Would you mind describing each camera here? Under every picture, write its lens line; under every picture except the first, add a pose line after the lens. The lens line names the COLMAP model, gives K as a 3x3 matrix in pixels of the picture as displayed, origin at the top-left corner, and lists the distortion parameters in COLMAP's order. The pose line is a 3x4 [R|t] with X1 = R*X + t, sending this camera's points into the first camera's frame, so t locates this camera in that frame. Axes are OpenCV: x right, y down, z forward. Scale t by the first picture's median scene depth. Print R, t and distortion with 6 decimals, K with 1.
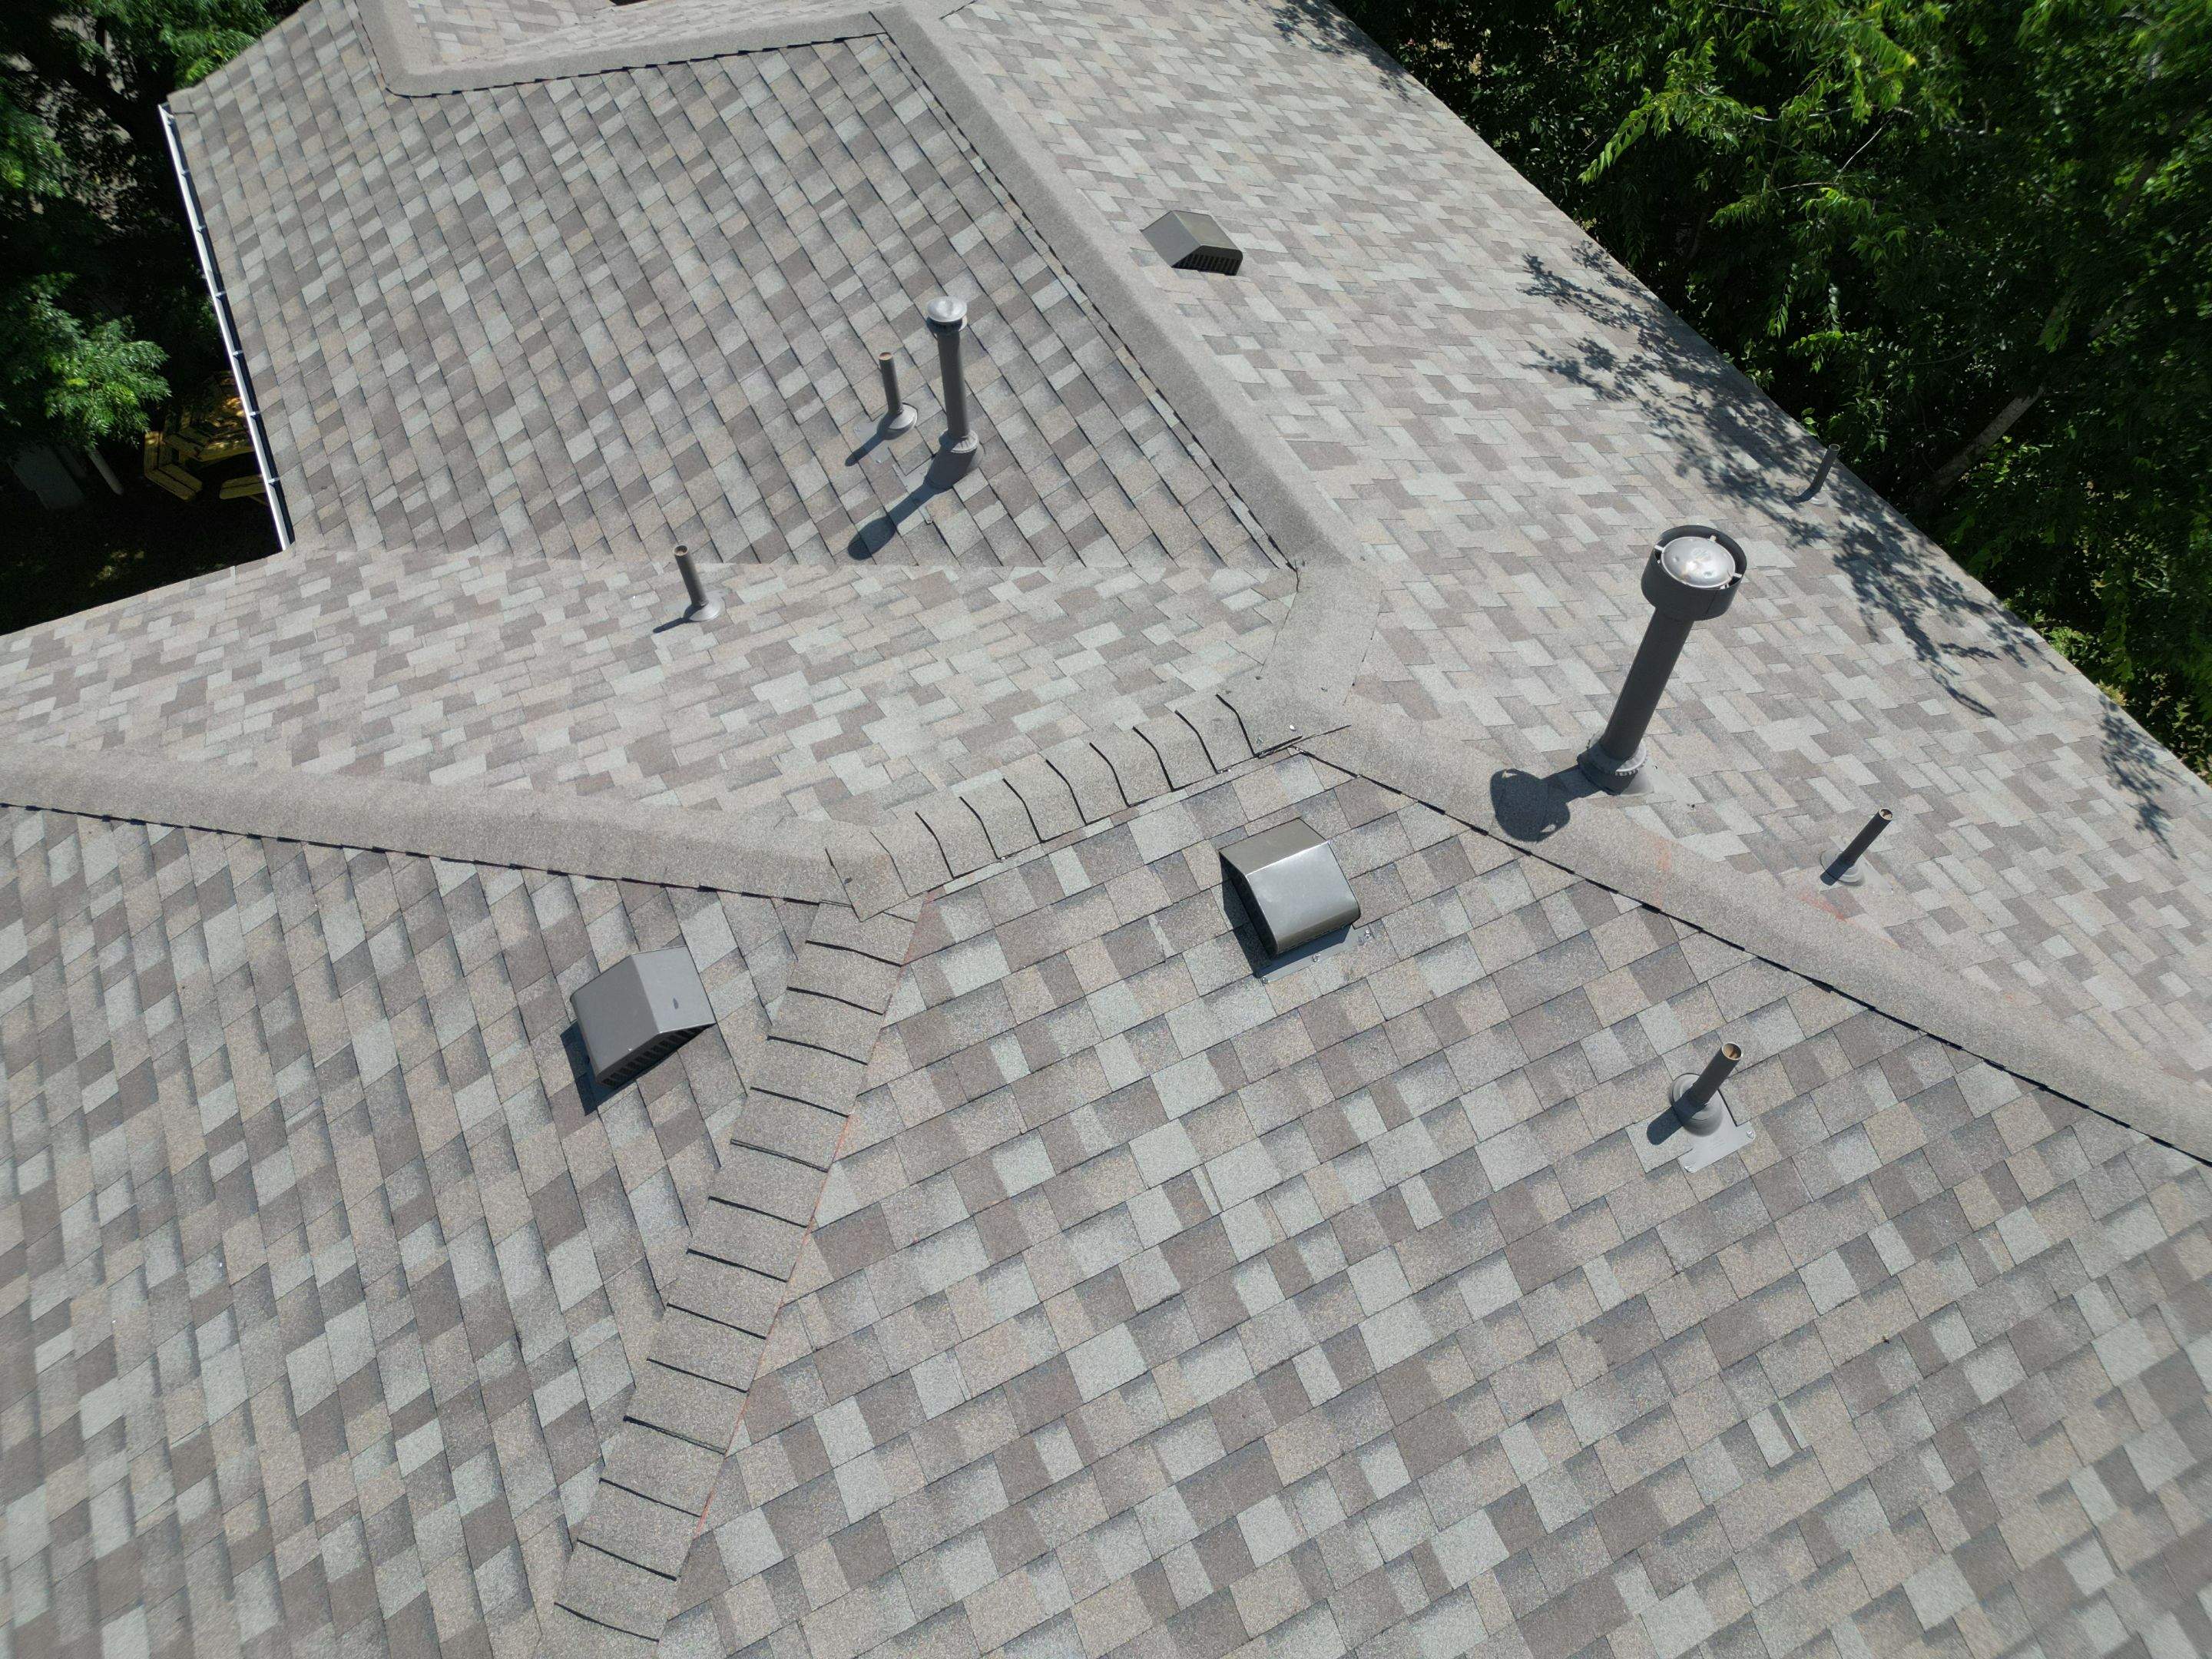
lens RADIAL K [[1557.8, 0, 1104.2], [0, 1557.8, 825.6], [0, 0, 1]] dist [0.063316, -0.060002]
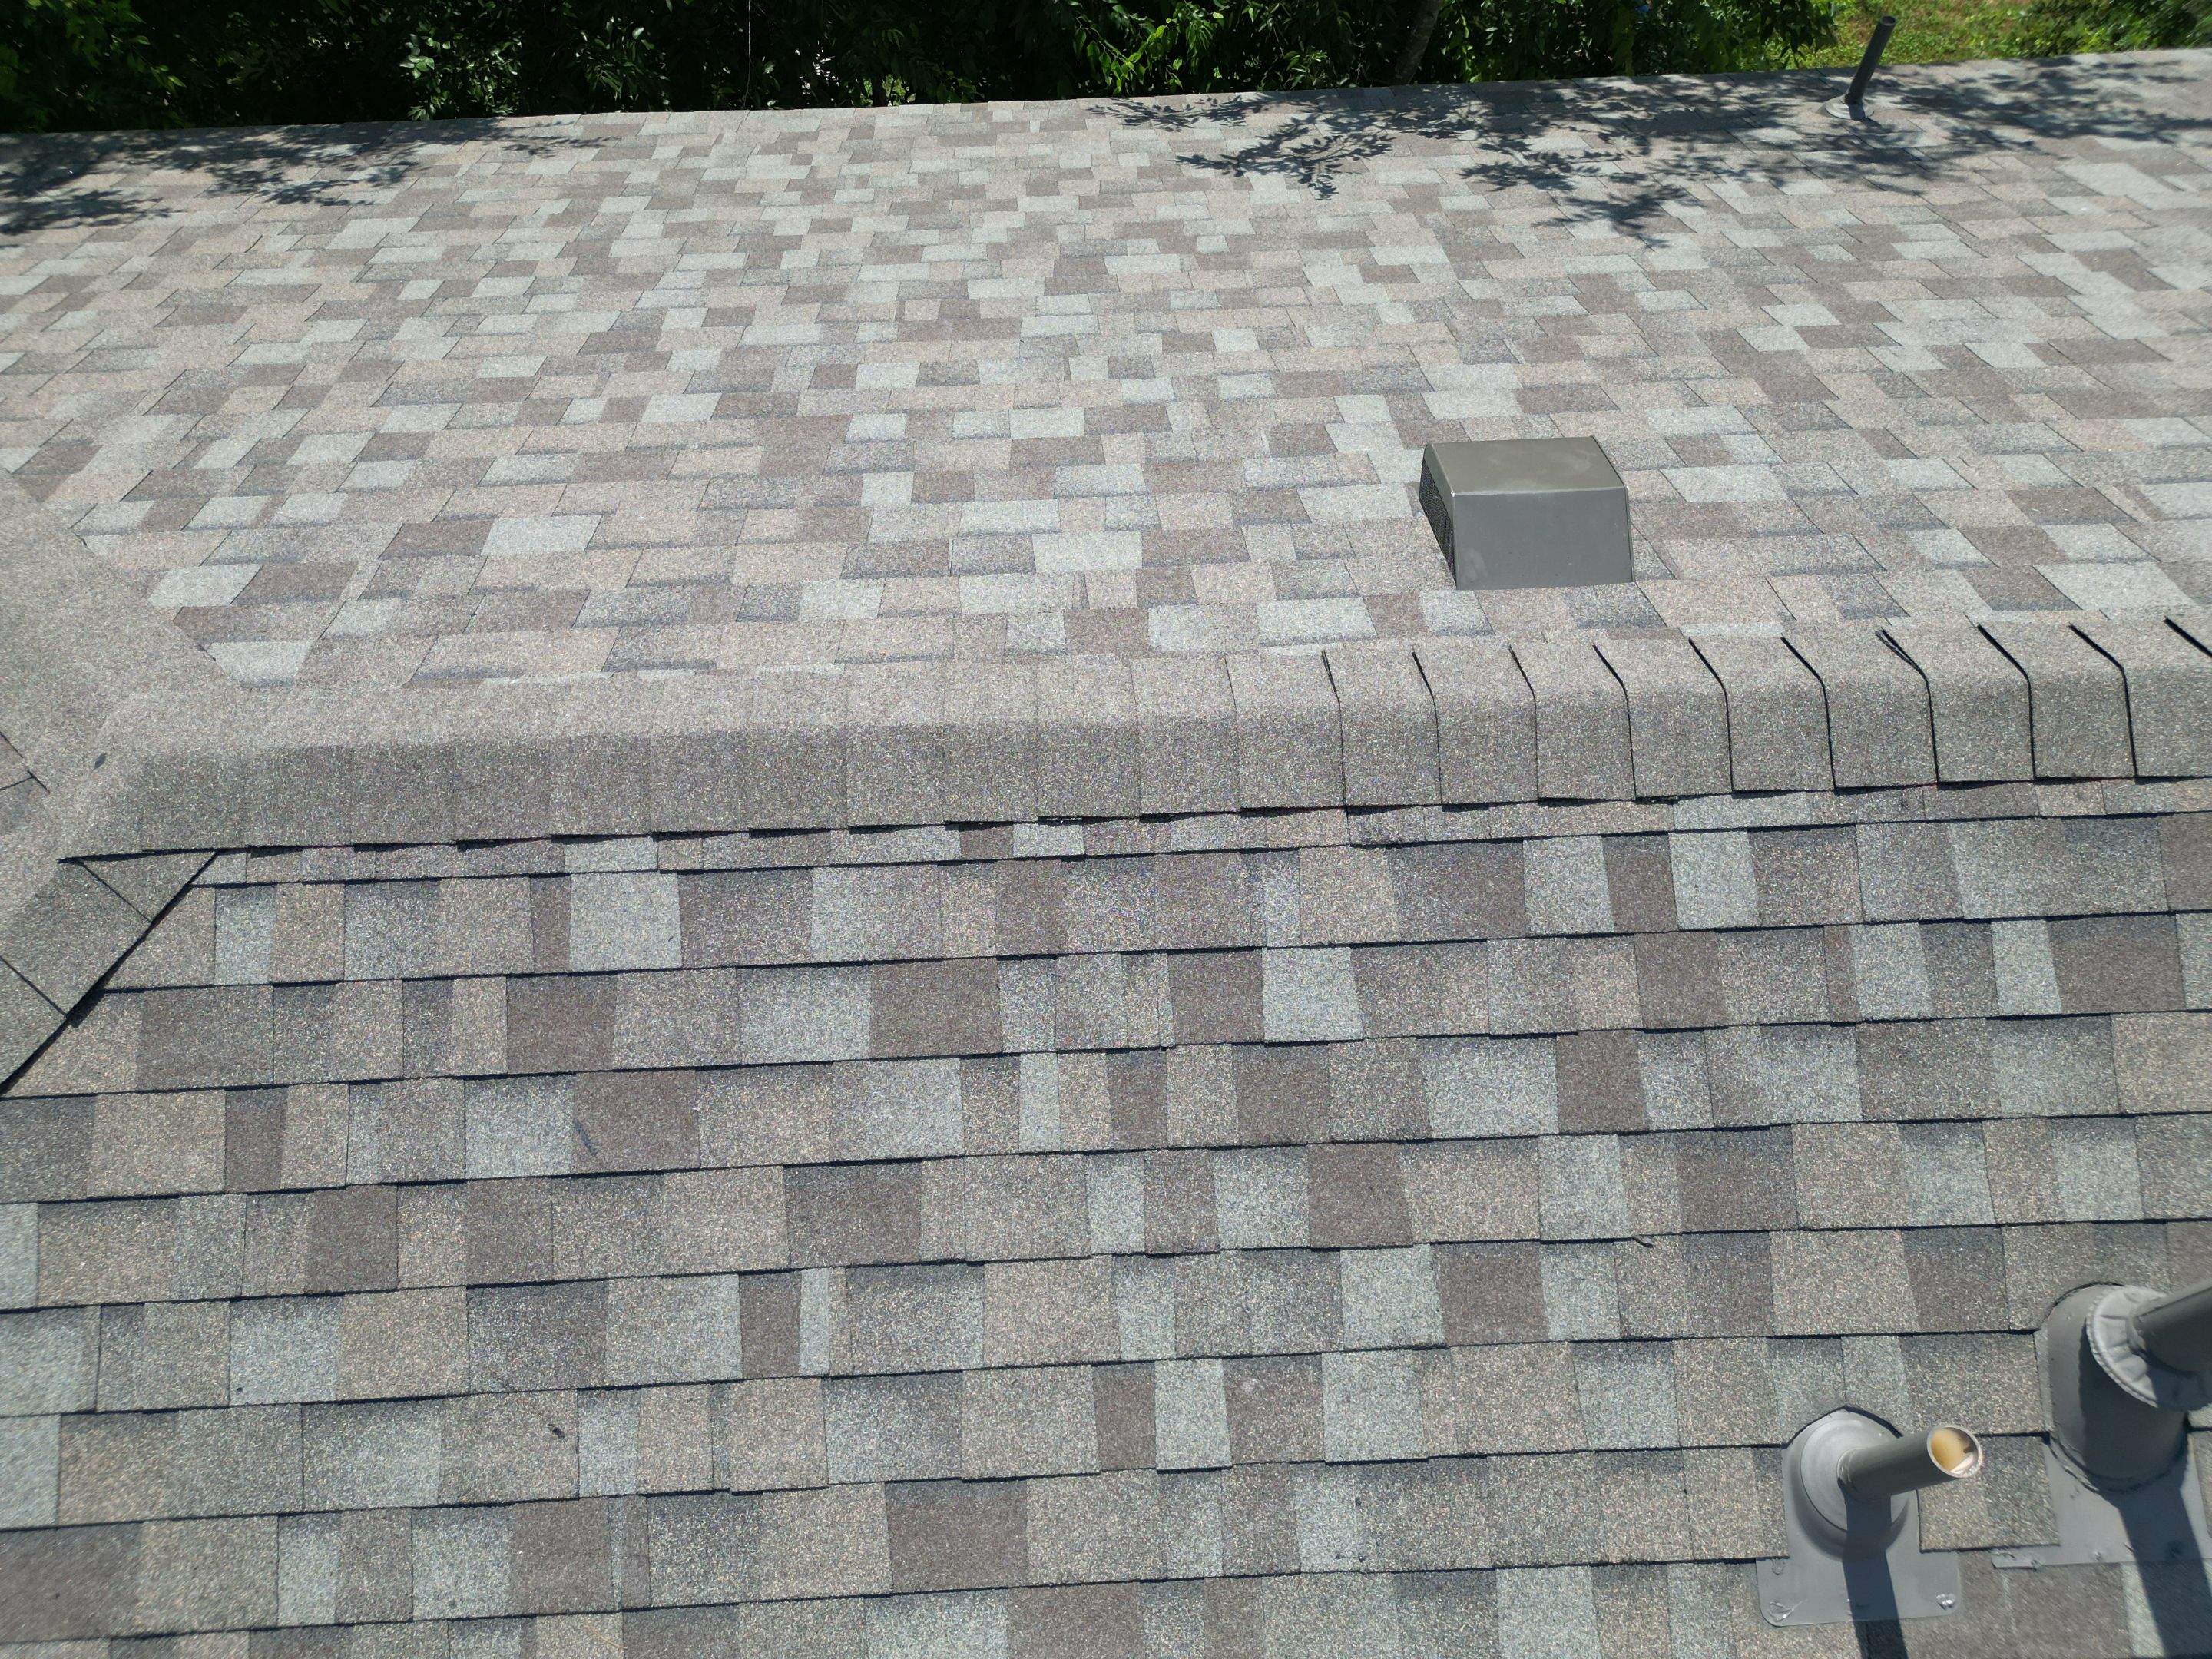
lens RADIAL K [[1557.8, 0, 1102.8], [0, 1557.8, 824.2], [0, 0, 1]] dist [0.063316, -0.060002]
pose [[0.404030, -0.792515, 0.456814, -0.309768], [0.755461, 0.570676, 0.321882, -0.731772], [-0.515789, 0.215055, 0.829285, 1.033020]]
